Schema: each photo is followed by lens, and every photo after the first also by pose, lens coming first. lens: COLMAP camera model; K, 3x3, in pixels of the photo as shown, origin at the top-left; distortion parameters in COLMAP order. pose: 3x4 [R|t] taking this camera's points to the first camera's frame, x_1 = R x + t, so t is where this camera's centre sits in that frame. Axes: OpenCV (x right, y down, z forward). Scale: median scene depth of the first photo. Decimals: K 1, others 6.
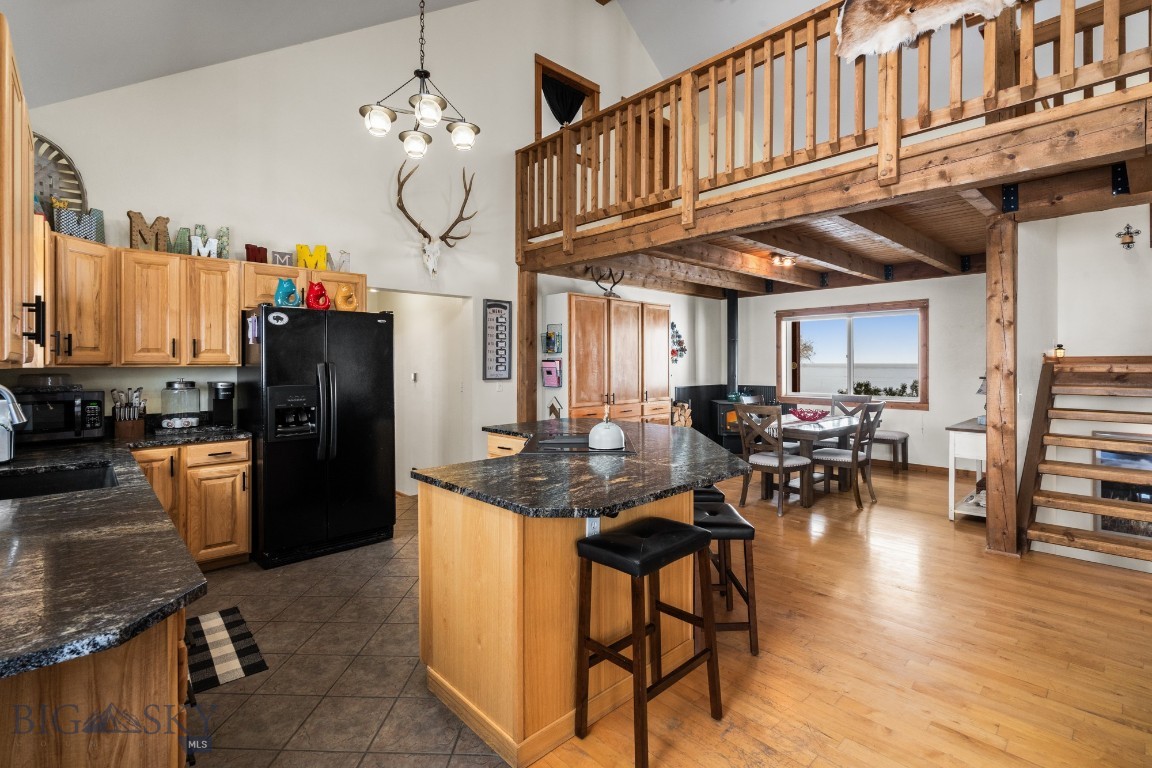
lens RADIAL K [[533.2, 0, 572.1], [0, 533.2, 362.2], [0, 0, 1]] dist [0.000898, 0.000139]
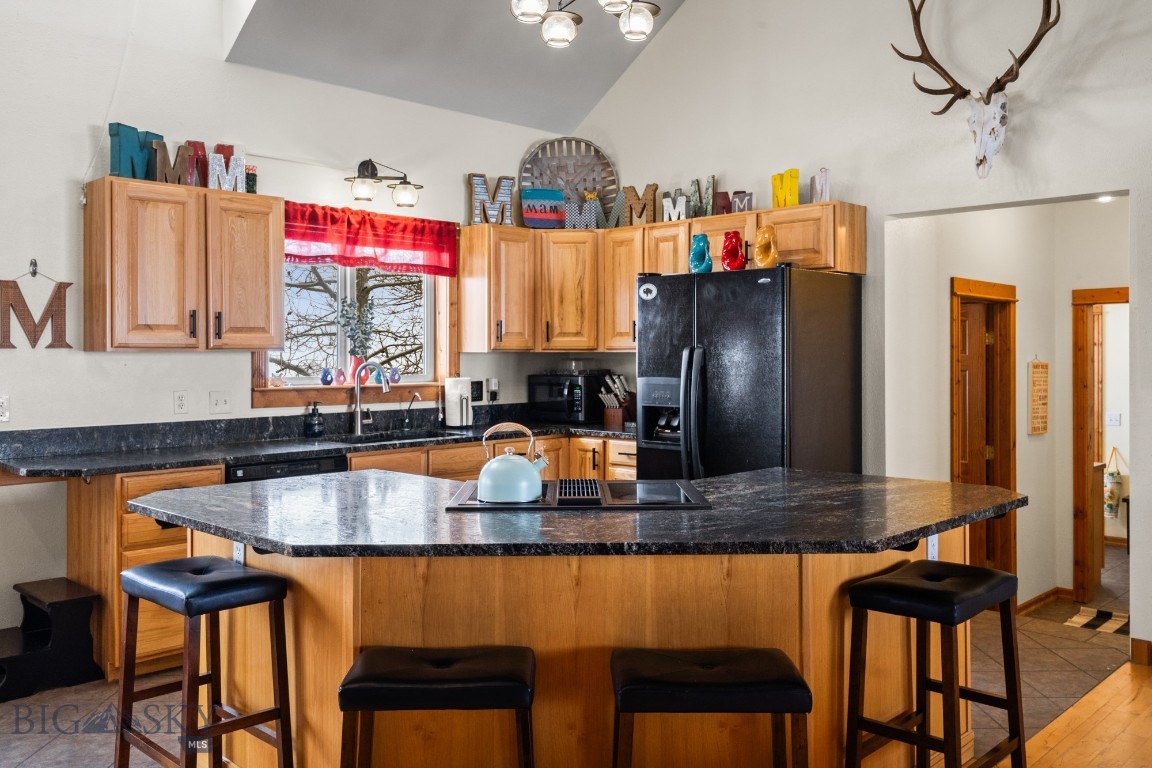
lens RADIAL K [[950.3, 0, 574.2], [0, 950.3, 349.0], [0, 0, 1]] dist [-0.001944, 0.001216]
pose [[0.039616, 0.001789, -0.999213, 0.515509], [0.001728, 0.999997, 0.001859, 0.000138], [0.999213, -0.001801, 0.039612, 0.511665]]
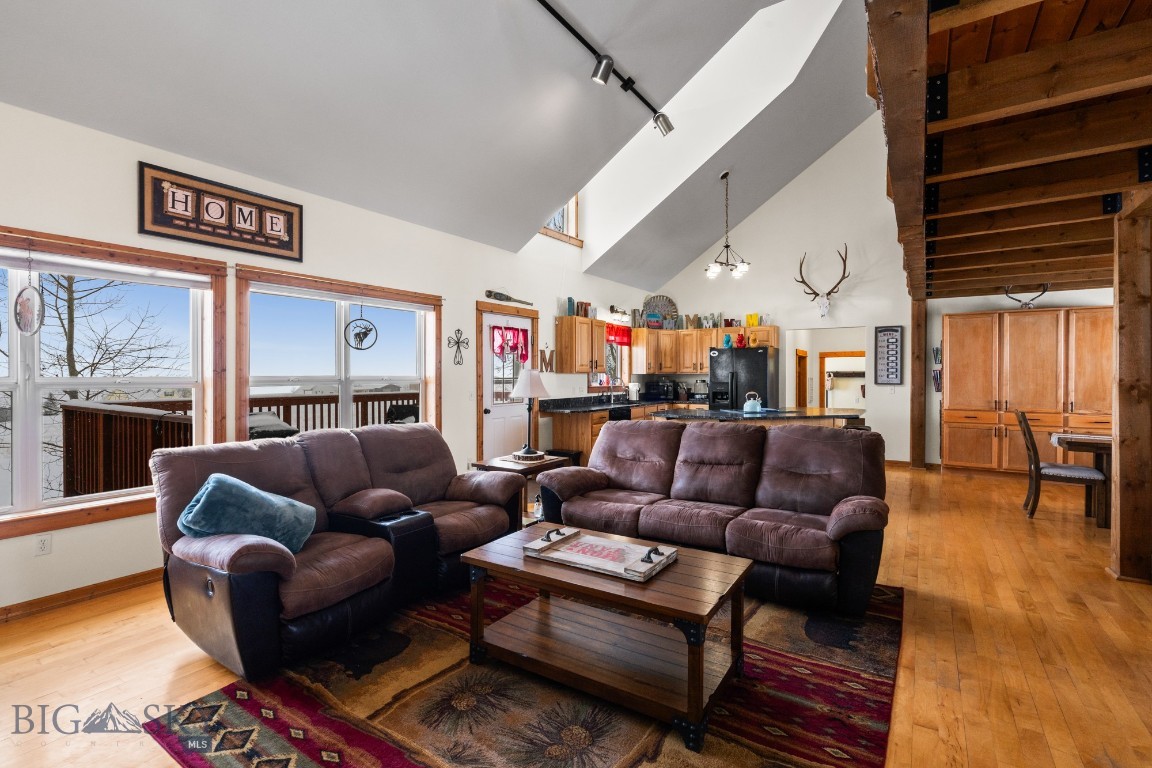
lens RADIAL K [[535.7, 0, 573.6], [0, 535.7, 373.3], [0, 0, 1]] dist [0.000844, 0.000185]
pose [[0.242030, 0.001119, -0.970268, 0.979022], [0.001906, 0.999997, 0.001629, 0.000605], [0.970267, -0.002243, 0.242027, -0.109479]]
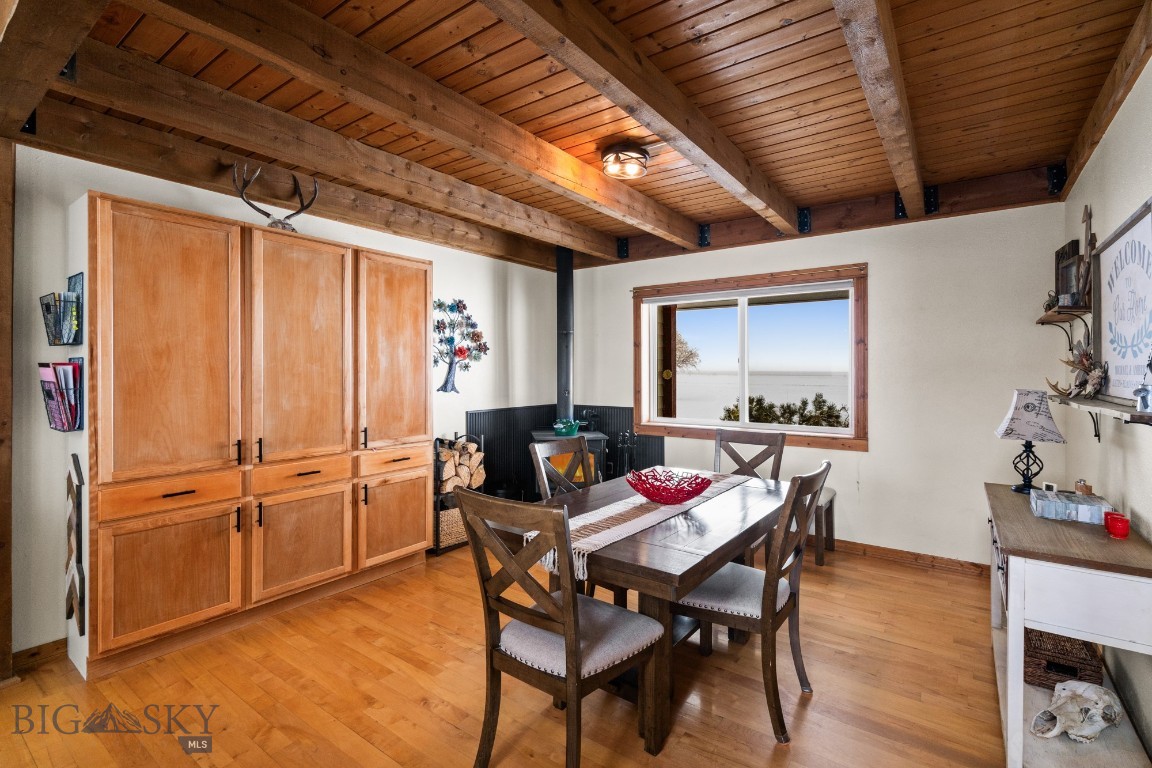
lens RADIAL K [[535.7, 0, 573.6], [0, 535.7, 373.3], [0, 0, 1]] dist [0.000844, 0.000185]
pose [[0.982059, 0.000031, 0.188575, 0.270346], [-0.001293, 0.999978, 0.006570, 0.000715], [-0.188570, -0.006696, 0.982037, 0.547439]]
